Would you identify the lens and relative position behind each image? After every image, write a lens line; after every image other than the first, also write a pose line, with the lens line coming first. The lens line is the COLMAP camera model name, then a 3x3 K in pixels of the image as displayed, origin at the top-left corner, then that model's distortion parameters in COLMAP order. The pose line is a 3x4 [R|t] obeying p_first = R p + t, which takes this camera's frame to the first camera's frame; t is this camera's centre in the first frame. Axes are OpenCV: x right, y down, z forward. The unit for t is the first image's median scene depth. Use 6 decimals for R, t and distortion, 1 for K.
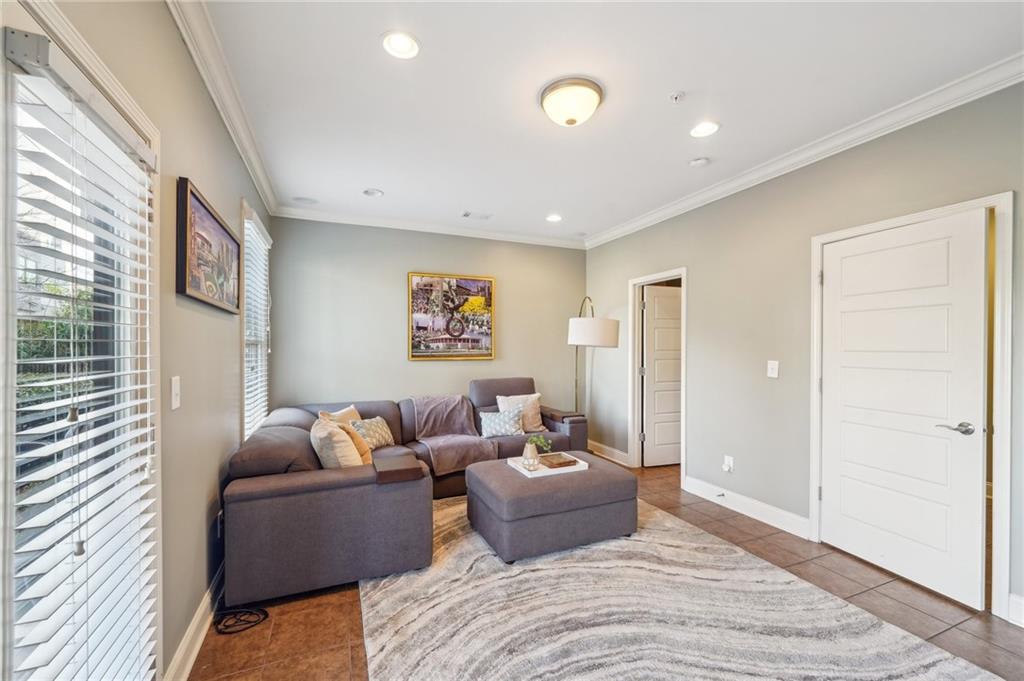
lens RADIAL K [[419.8, 0, 513.8], [0, 419.8, 346.7], [0, 0, 1]] dist [0.002151, -0.000855]
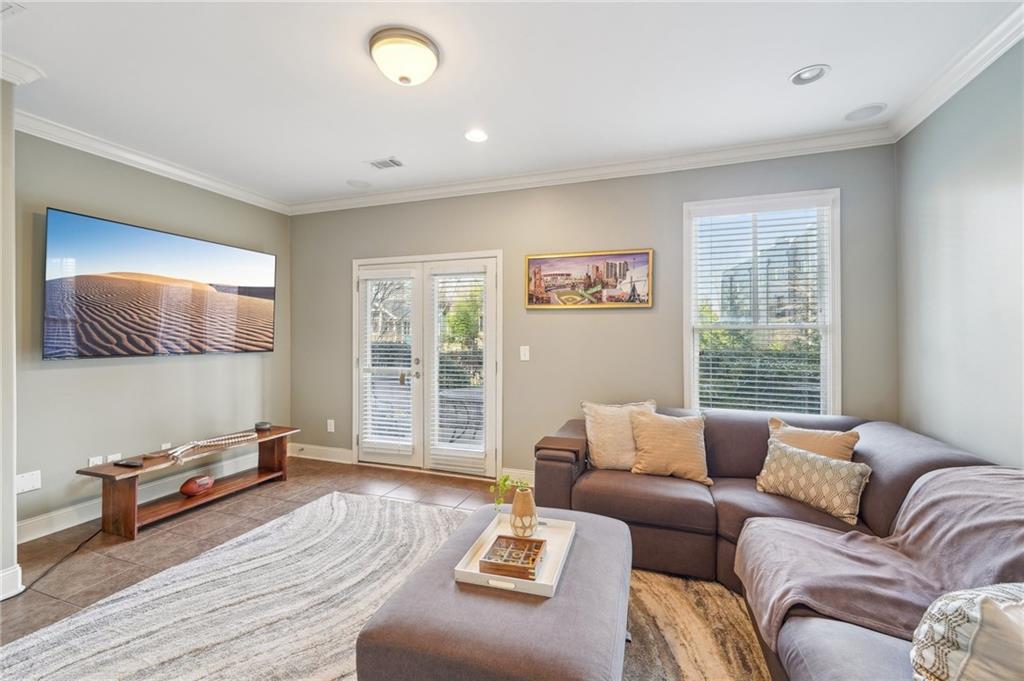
lens RADIAL K [[419.8, 0, 512.2], [0, 419.8, 330.7], [0, 0, 1]] dist [0.002151, -0.000855]
pose [[-0.669863, -0.004016, -0.742474, 0.312022], [0.000924, 0.999980, -0.006243, 0.000763], [0.742484, -0.004868, -0.669846, 0.871432]]
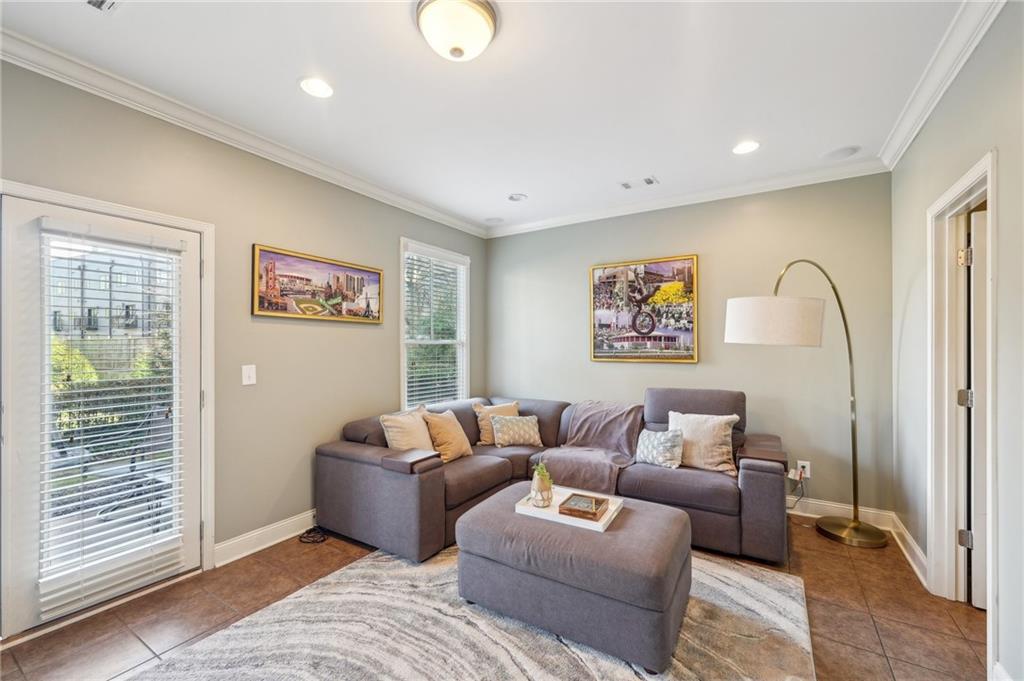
lens RADIAL K [[419.8, 0, 508.9], [0, 419.8, 346.1], [0, 0, 1]] dist [0.002151, -0.000855]
pose [[0.570899, -0.001504, -0.821019, 0.399259], [0.002475, 0.999997, -0.000111, -0.000984], [0.821016, -0.001969, 0.570901, 0.315271]]
